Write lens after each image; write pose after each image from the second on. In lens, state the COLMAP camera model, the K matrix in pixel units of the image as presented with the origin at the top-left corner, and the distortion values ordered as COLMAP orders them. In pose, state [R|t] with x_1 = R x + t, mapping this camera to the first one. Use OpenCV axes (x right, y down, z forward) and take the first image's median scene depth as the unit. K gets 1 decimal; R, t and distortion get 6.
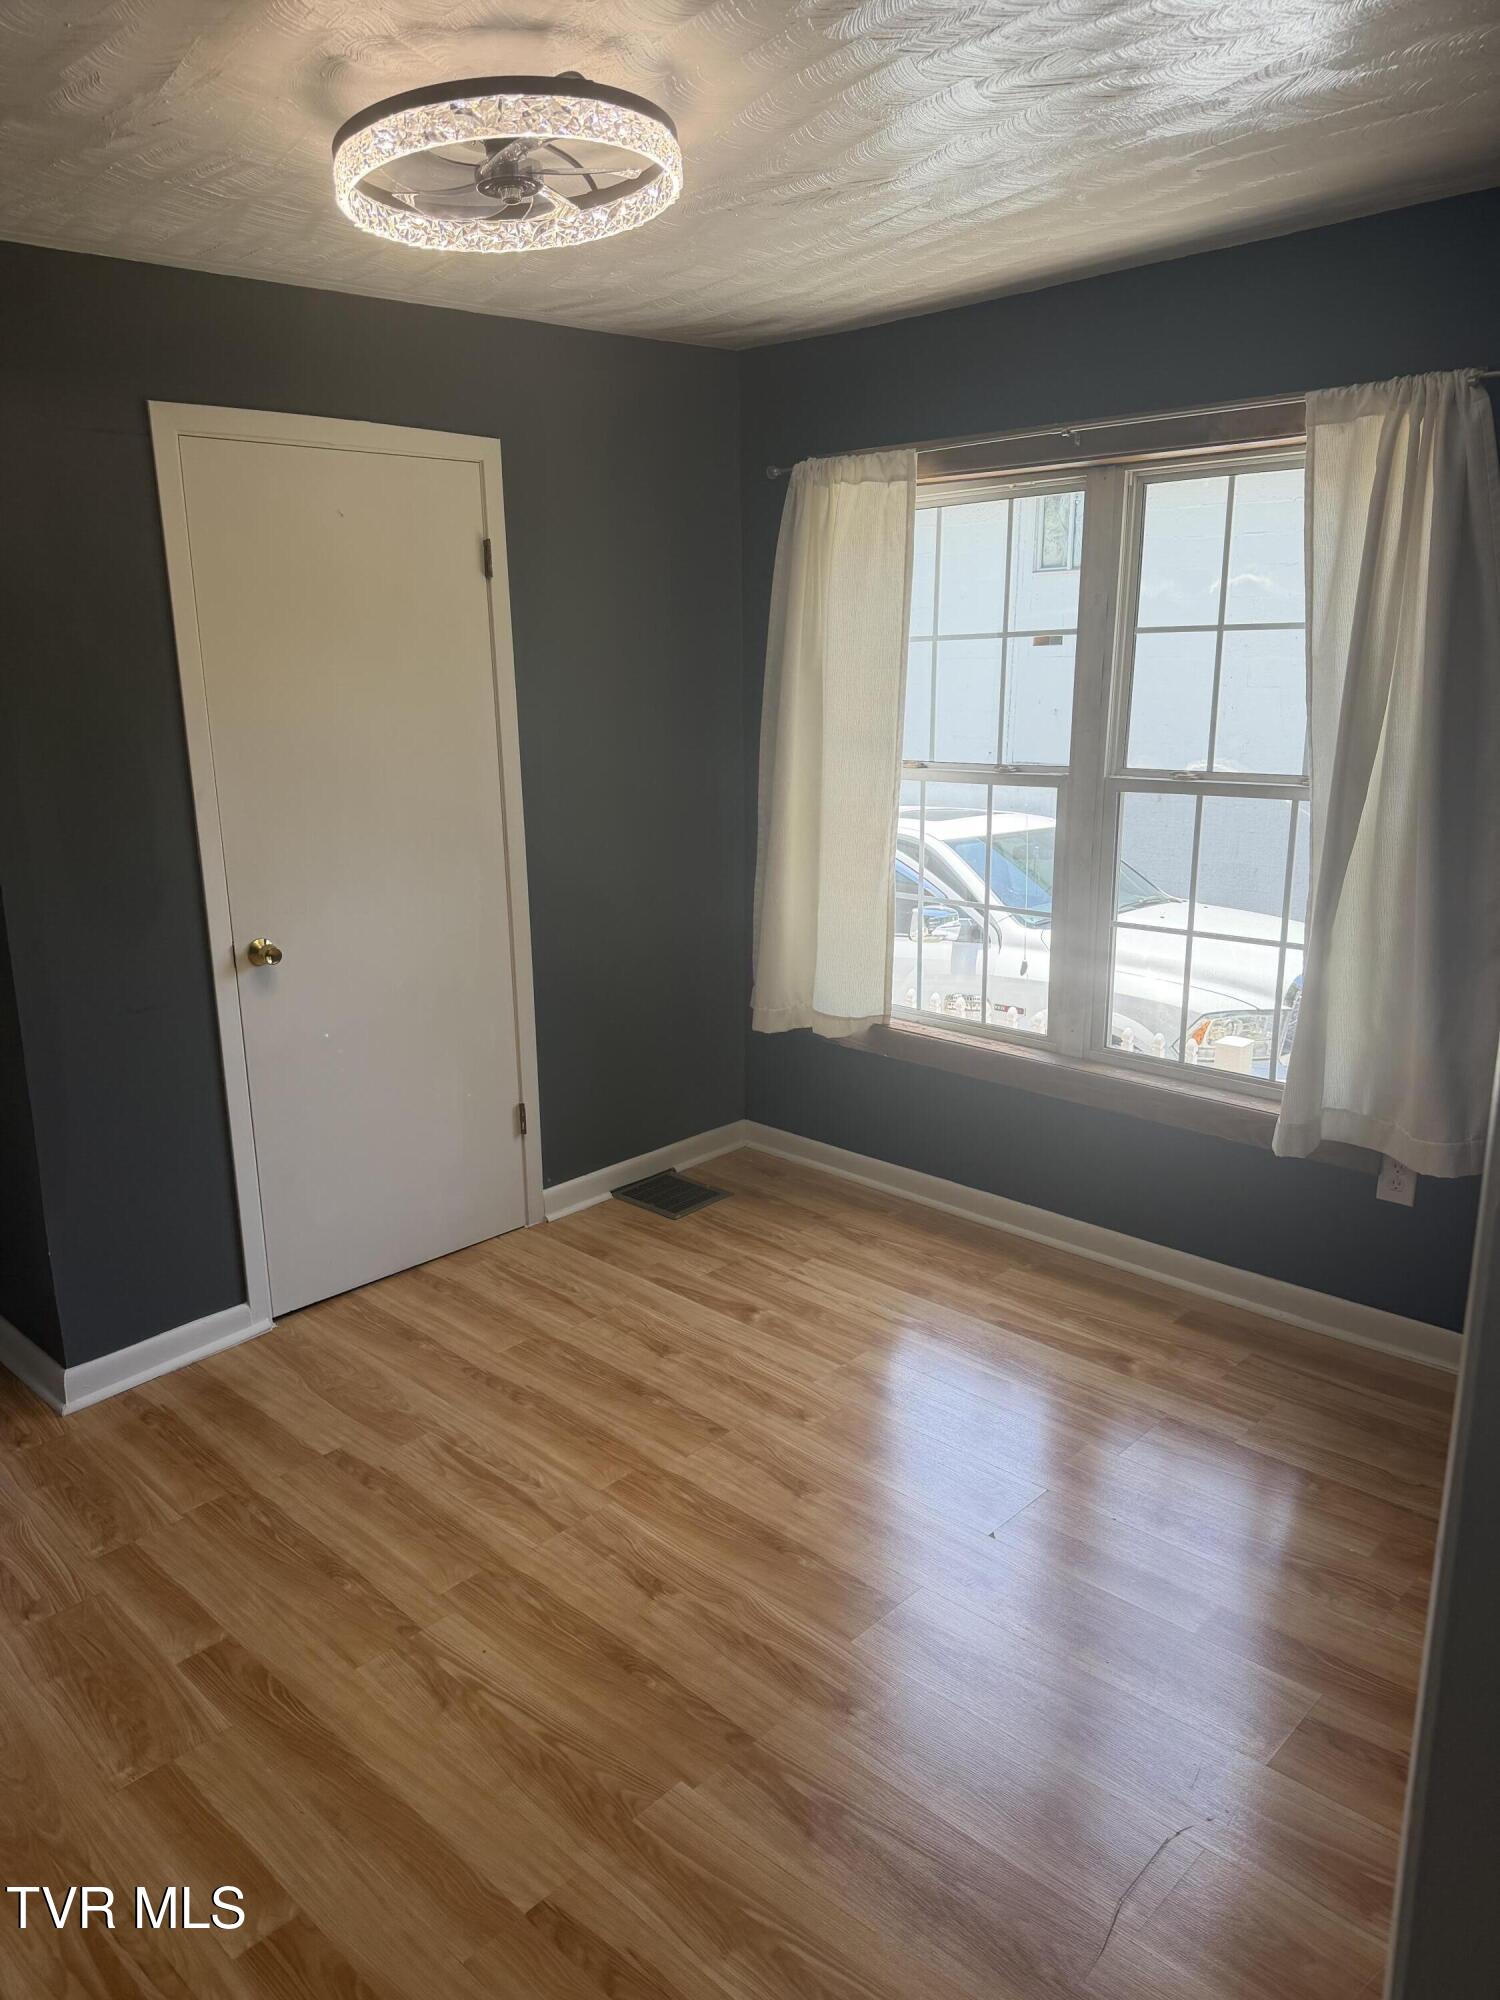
lens RADIAL K [[1440.7, 0, 750.0], [0, 1440.7, 1000.0], [0, 0, 1]] dist [-0.008259, -0.004673]
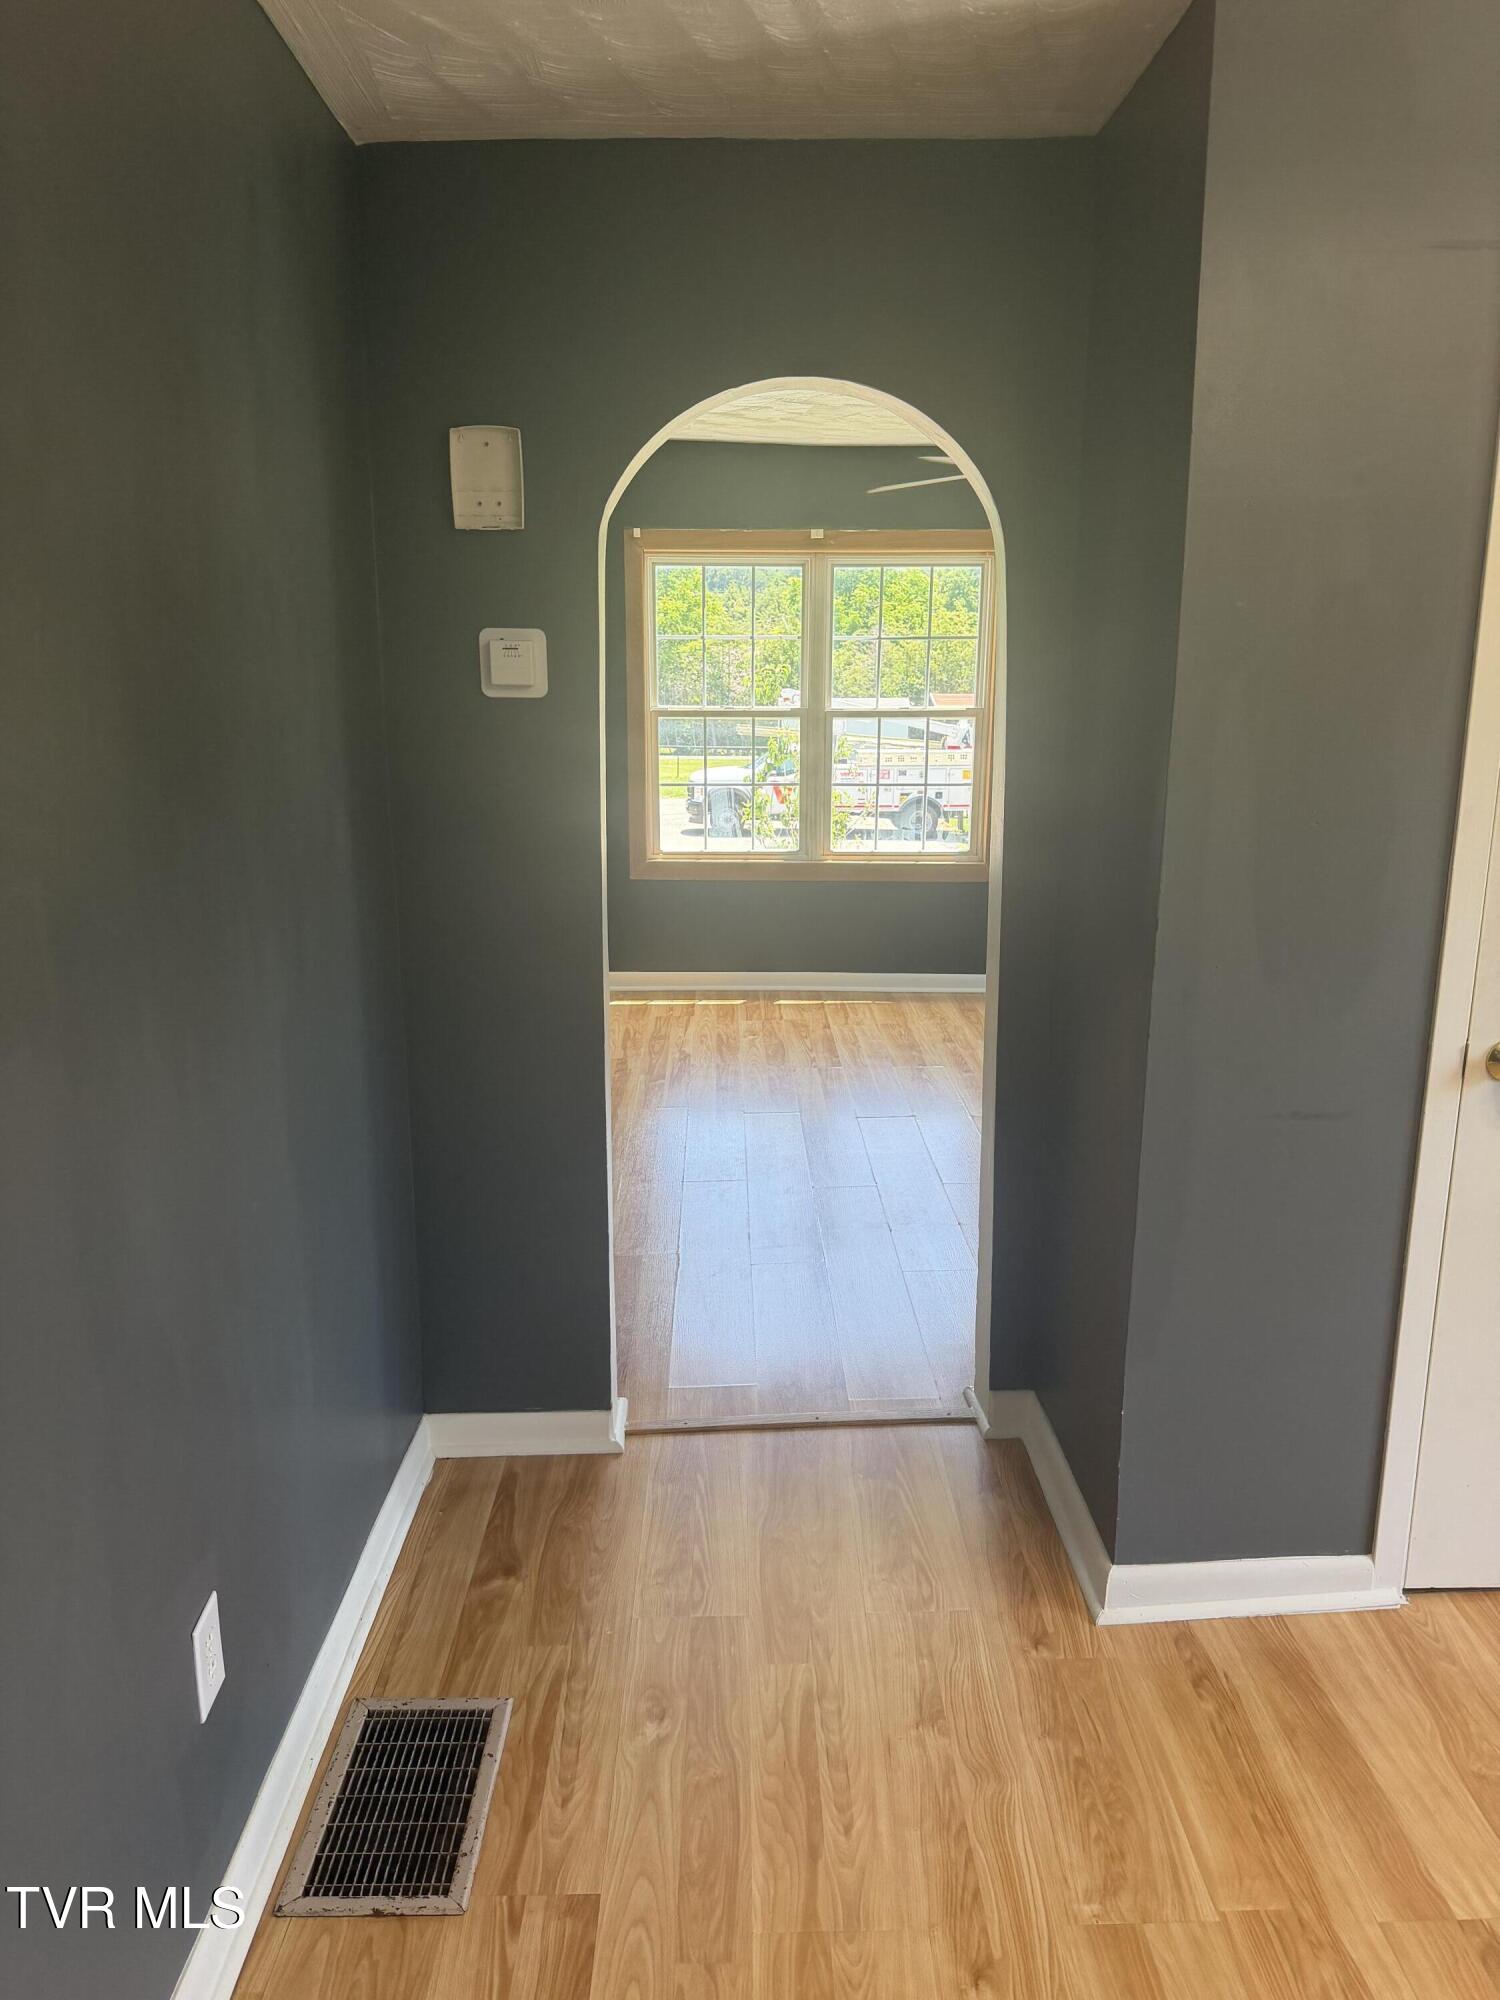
lens RADIAL K [[1419.2, 0, 752.7], [0, 1419.2, 1004.2], [0, 0, 1]] dist [-0.002220, -0.004995]
pose [[0.710932, 0.187813, -0.677718, -0.174069], [-0.182734, 0.979913, 0.079870, -0.055151], [0.679105, 0.067060, 0.730972, 0.332392]]
